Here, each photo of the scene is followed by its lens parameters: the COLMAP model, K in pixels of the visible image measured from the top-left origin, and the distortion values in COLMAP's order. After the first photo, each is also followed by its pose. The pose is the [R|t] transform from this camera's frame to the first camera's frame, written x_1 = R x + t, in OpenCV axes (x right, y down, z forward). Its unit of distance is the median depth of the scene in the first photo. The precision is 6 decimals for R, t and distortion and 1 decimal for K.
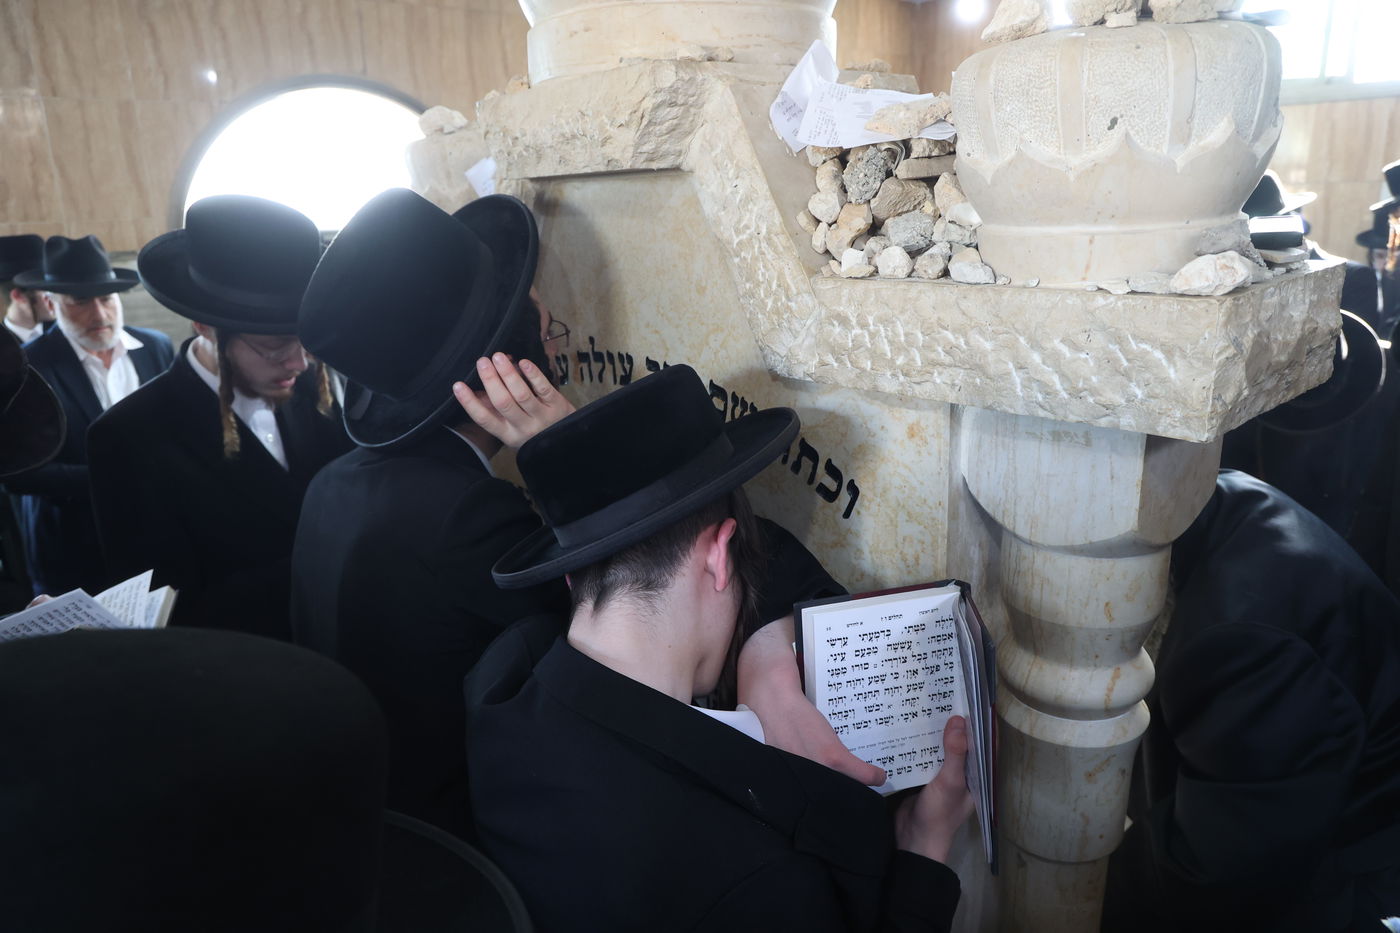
lens RADIAL K [[982.0, 0, 700.0], [0, 982.0, 466.5], [0, 0, 1]] dist [-0.091365, 0.004973]
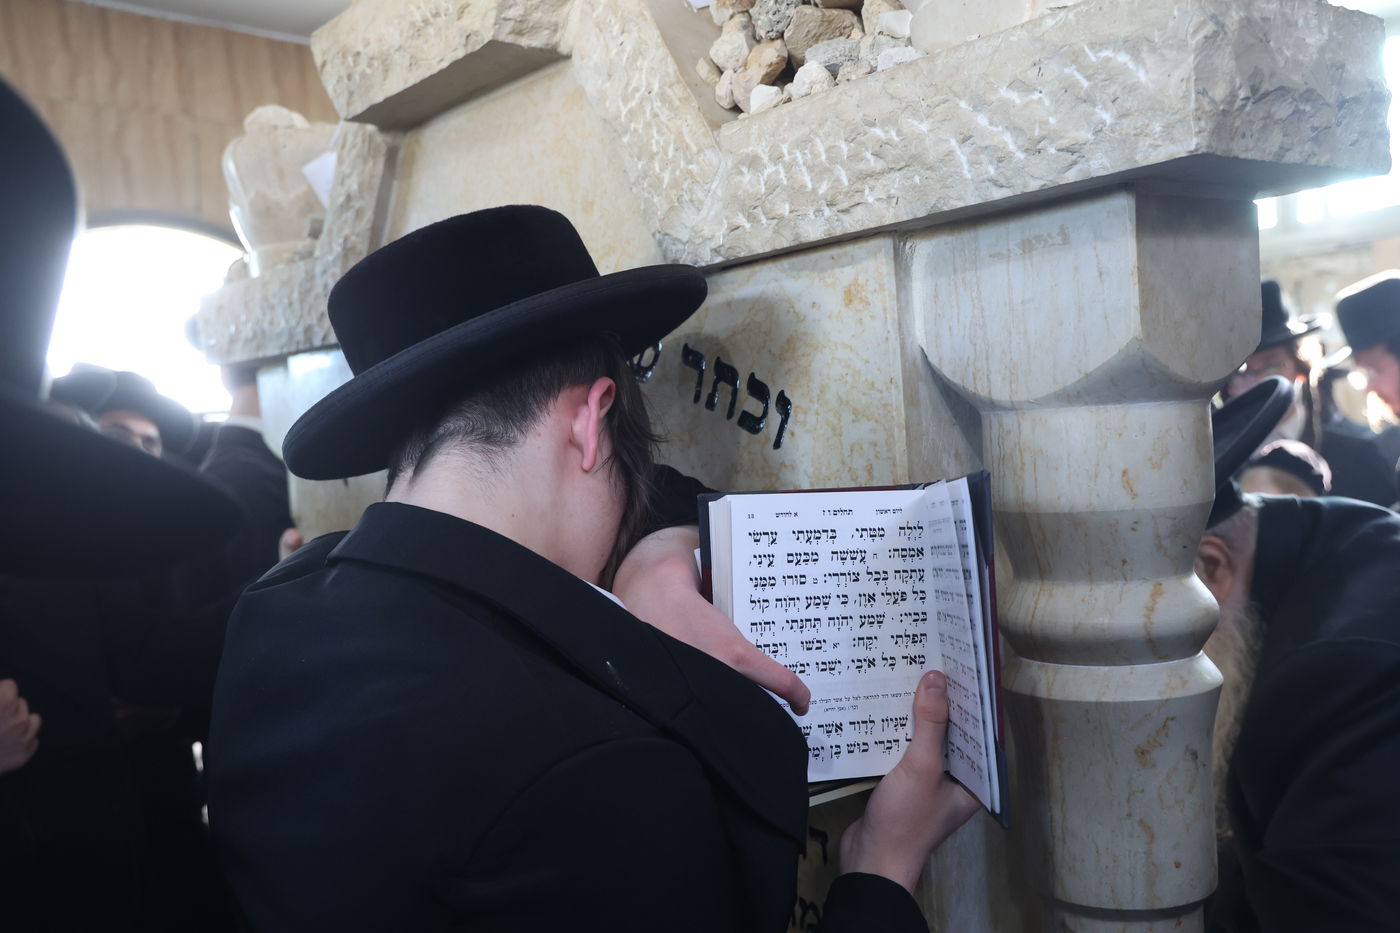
lens RADIAL K [[1370.7, 0, 700.0], [0, 1370.7, 466.5], [0, 0, 1]] dist [-0.000336, -0.009187]
pose [[0.999504, -0.019788, 0.024510, 0.071700], [0.025792, 0.960781, -0.276107, 0.387565], [-0.018086, 0.276602, 0.960814, 0.010436]]
